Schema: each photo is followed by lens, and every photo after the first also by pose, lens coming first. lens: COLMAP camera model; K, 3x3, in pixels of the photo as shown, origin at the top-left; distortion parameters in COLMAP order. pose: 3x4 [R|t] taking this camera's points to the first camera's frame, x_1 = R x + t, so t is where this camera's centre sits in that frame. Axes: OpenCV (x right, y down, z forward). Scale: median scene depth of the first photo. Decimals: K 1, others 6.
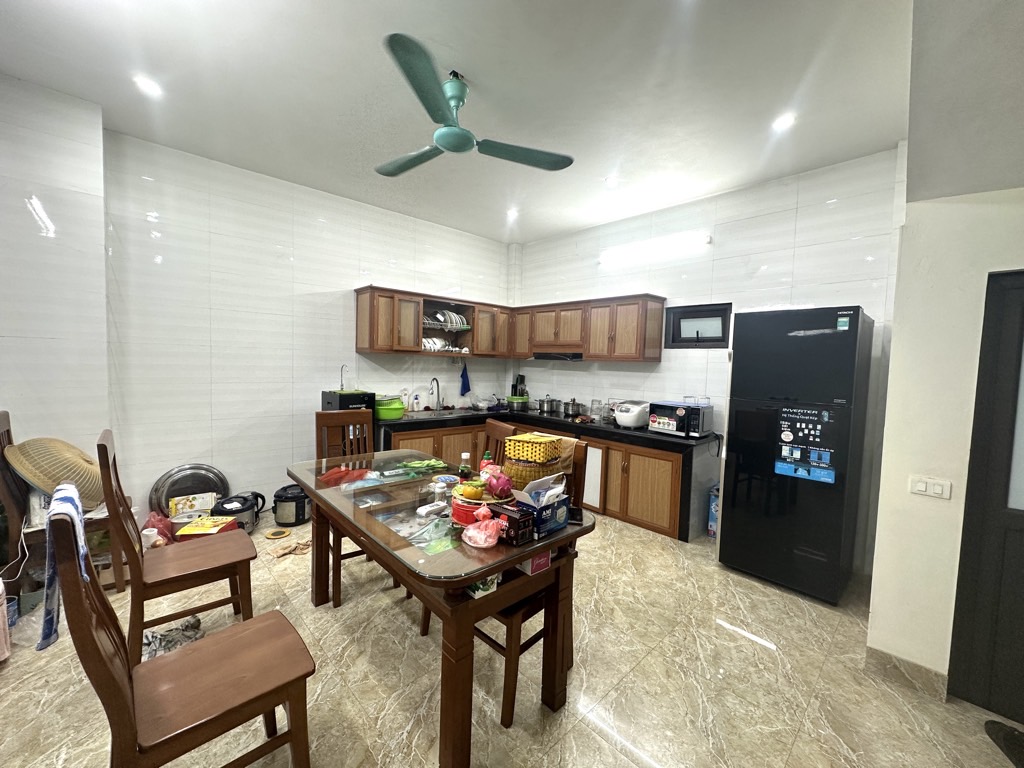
lens RADIAL K [[410.2, 0, 512.0], [0, 410.2, 384.0], [0, 0, 1]] dist [-0.000118, 0.000551]
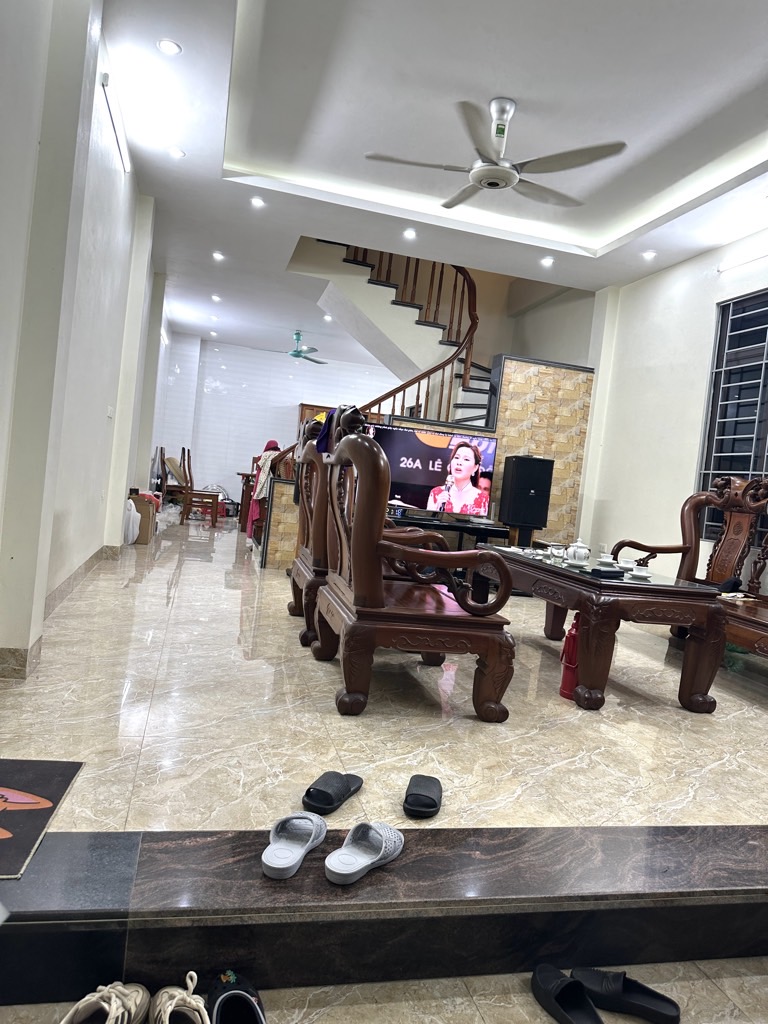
lens RADIAL K [[717.8, 0, 379.0], [0, 717.8, 506.8], [0, 0, 1]] dist [0.079507, -0.078829]
pose [[0.869122, 0.075325, -0.488828, 1.721480], [-0.104118, 0.994052, -0.031944, 0.319462], [0.483514, 0.078659, 0.871795, -1.766204]]
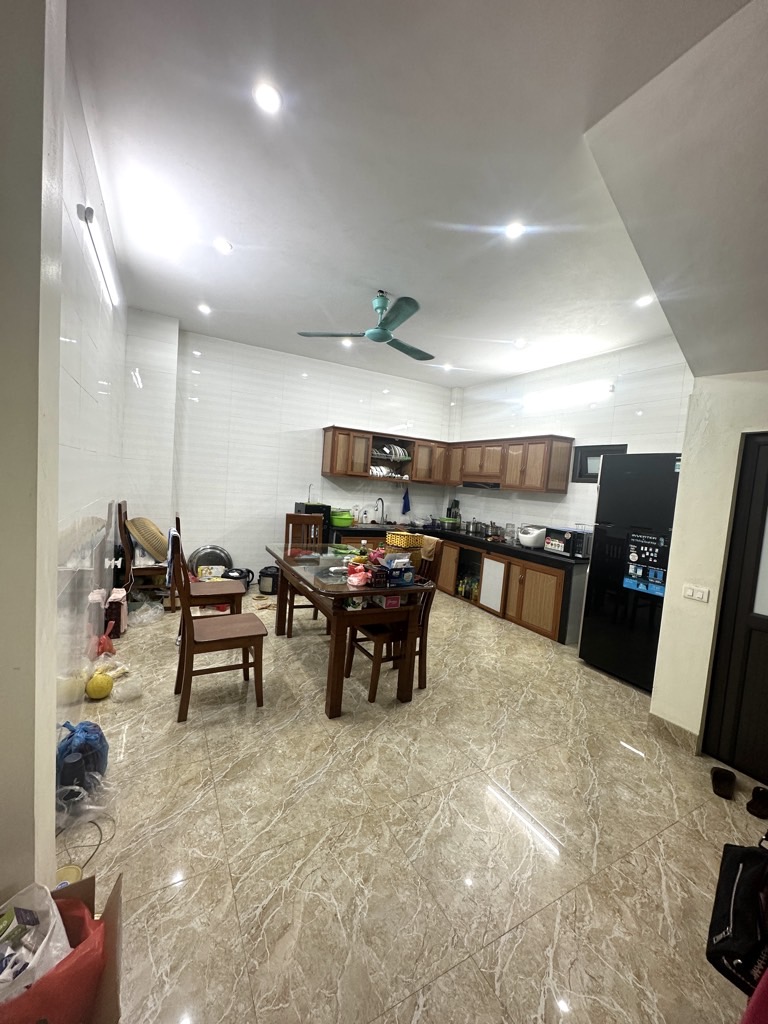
lens RADIAL K [[410.2, 0, 384.0], [0, 410.2, 512.0], [0, 0, 1]] dist [-0.000118, 0.000551]
pose [[0.965311, 0.061633, -0.253724, 0.188186], [-0.061331, 0.998076, 0.009105, 0.020544], [0.253797, 0.006772, 0.967234, -0.274425]]
